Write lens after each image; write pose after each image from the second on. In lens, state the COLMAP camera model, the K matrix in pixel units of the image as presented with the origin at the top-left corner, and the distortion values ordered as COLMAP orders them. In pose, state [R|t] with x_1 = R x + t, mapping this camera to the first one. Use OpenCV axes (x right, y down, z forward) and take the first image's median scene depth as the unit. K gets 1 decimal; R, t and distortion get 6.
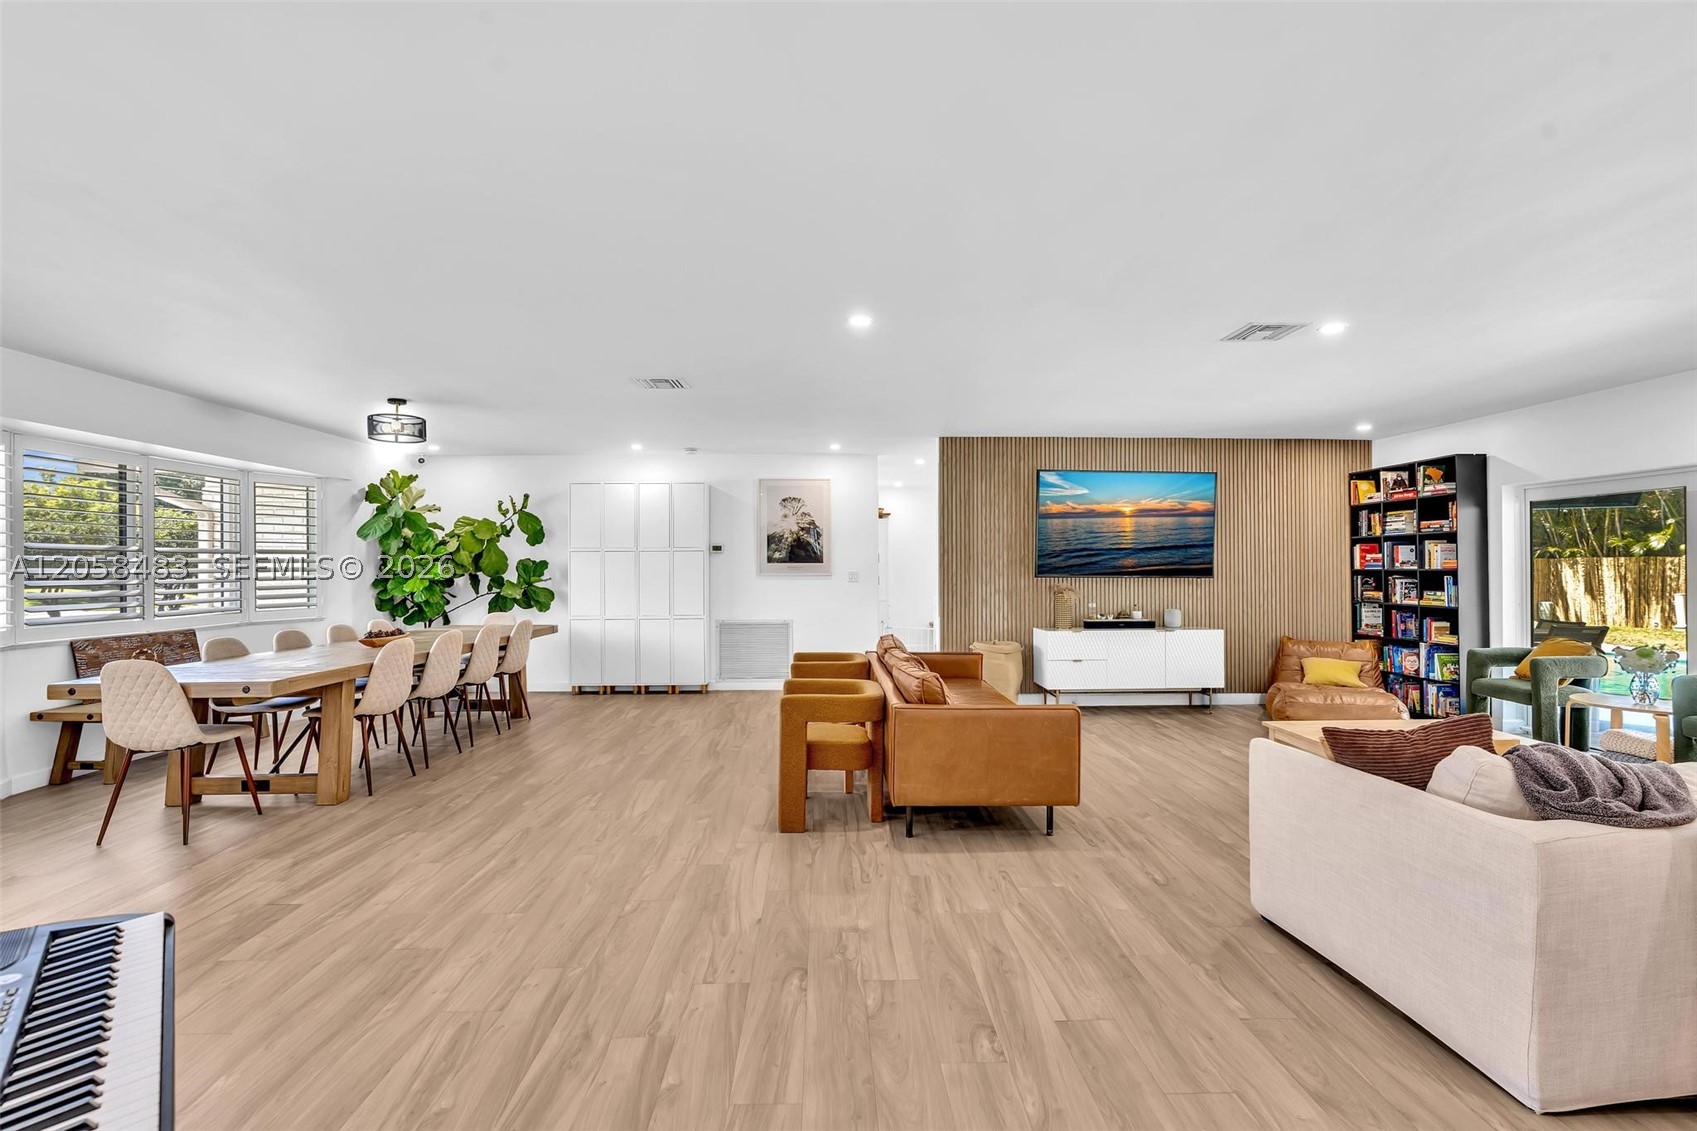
lens RADIAL K [[758.9, 0, 843.5], [0, 758.9, 562.0], [0, 0, 1]] dist [-0.007895, 0.003829]
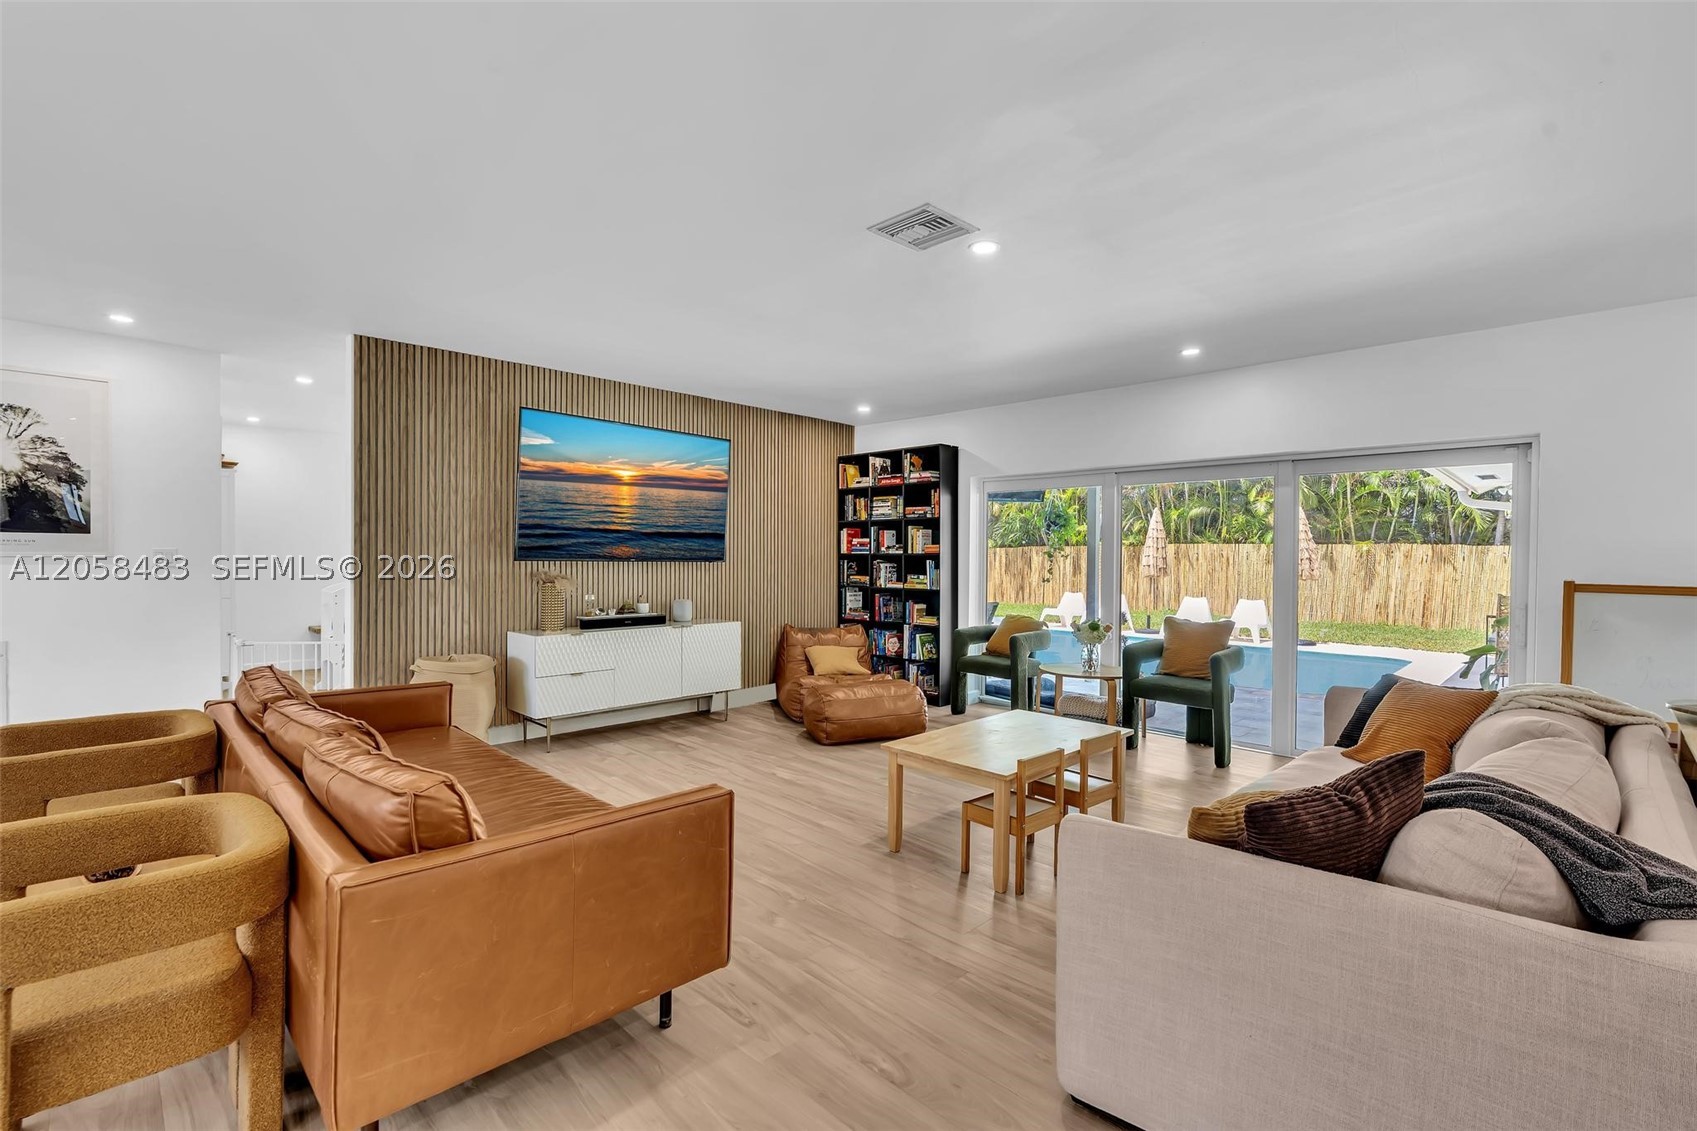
lens RADIAL K [[758.9, 0, 845.2], [0, 758.9, 563.4], [0, 0, 1]] dist [-0.007895, 0.003829]
pose [[0.728567, 0.000474, 0.684974, -0.004736], [-0.014068, 0.999799, 0.014270, 0.008282], [-0.684830, -0.020033, 0.728428, 0.274323]]
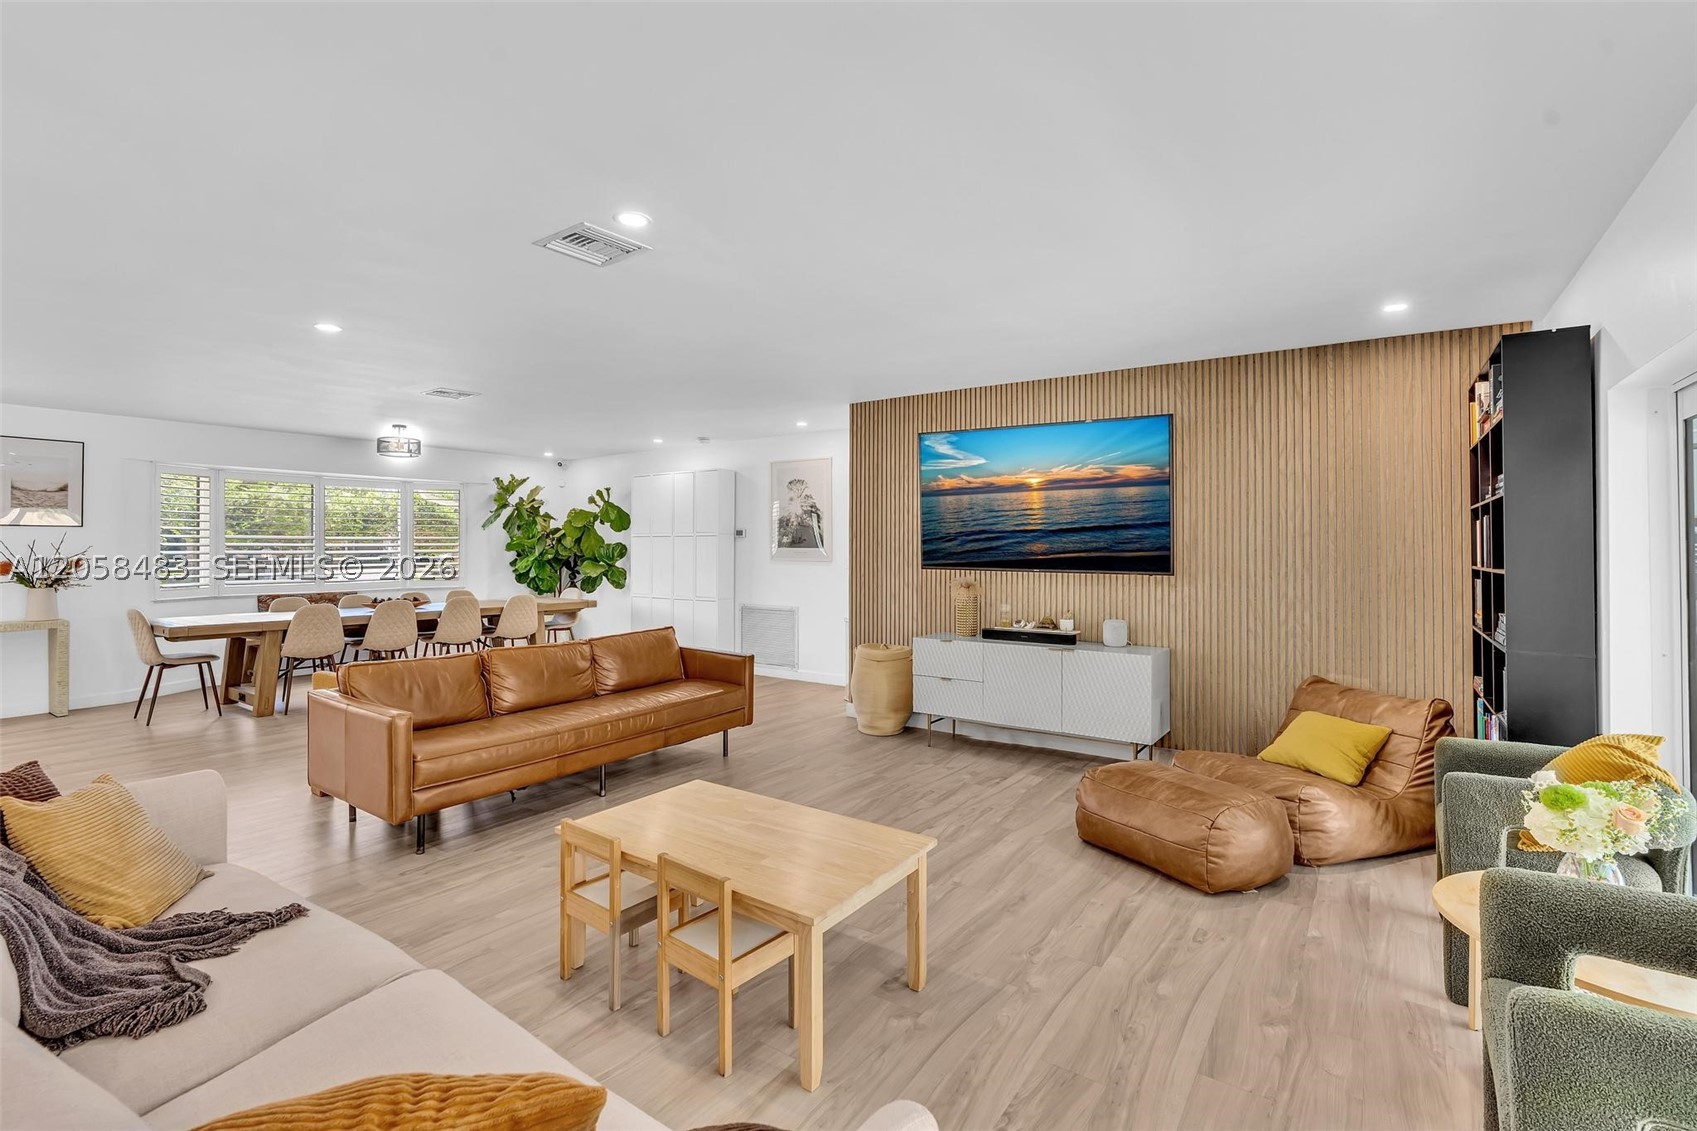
lens RADIAL K [[769.2, 0, 838.9], [0, 769.2, 536.6], [0, 0, 1]] dist [-0.005016, 0.001420]
pose [[0.798670, -0.002420, -0.601765, 0.651523], [-0.001482, 0.999981, -0.005988, -0.008365], [0.601768, 0.005674, 0.798651, 0.297283]]
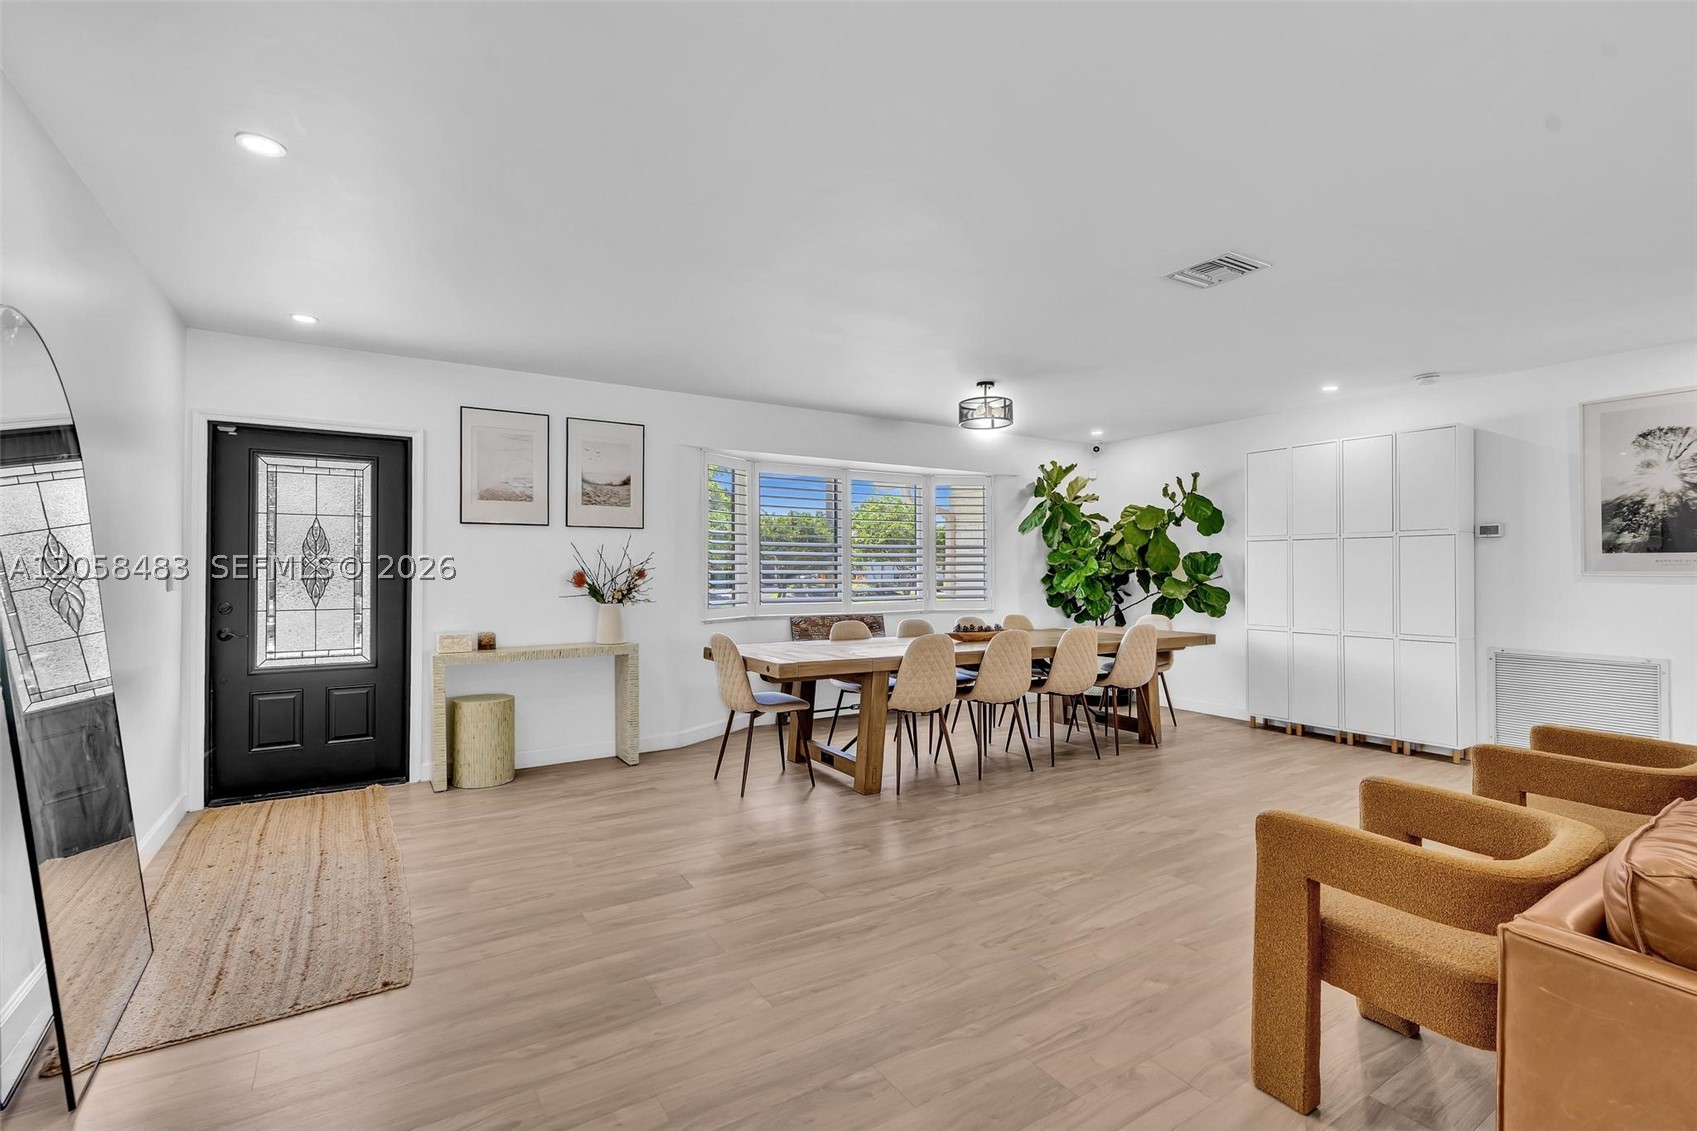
lens RADIAL K [[758.9, 0, 844.6], [0, 758.9, 565.7], [0, 0, 1]] dist [-0.007895, 0.003829]
pose [[0.510748, 0.000395, -0.859731, 0.107494], [0.002276, 0.999996, 0.001811, 0.009834], [0.859728, -0.002882, 0.510745, 0.278209]]
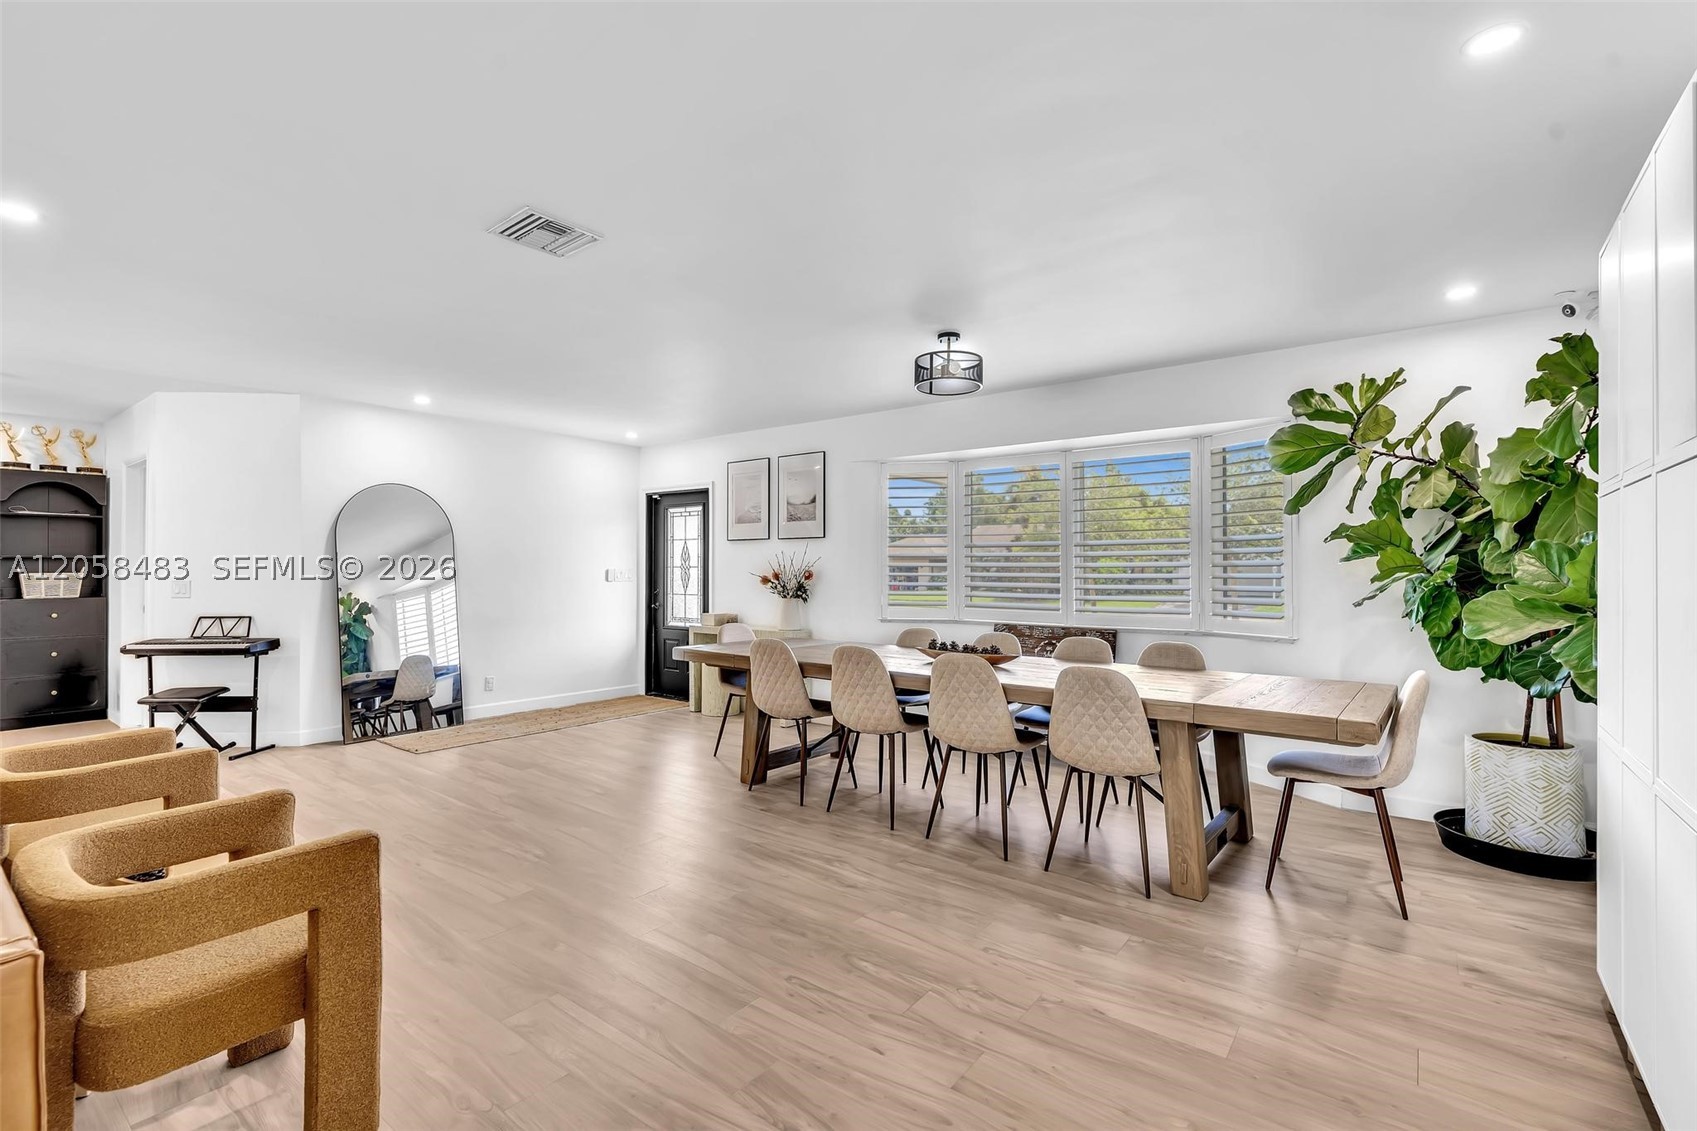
lens RADIAL K [[758.9, 0, 848.7], [0, 758.9, 568.1], [0, 0, 1]] dist [-0.007895, 0.003829]
pose [[-0.628994, 0.002038, -0.777407, 0.042342], [0.006480, 0.999976, -0.002622, 0.012888], [0.777383, -0.006687, -0.628992, 1.077337]]
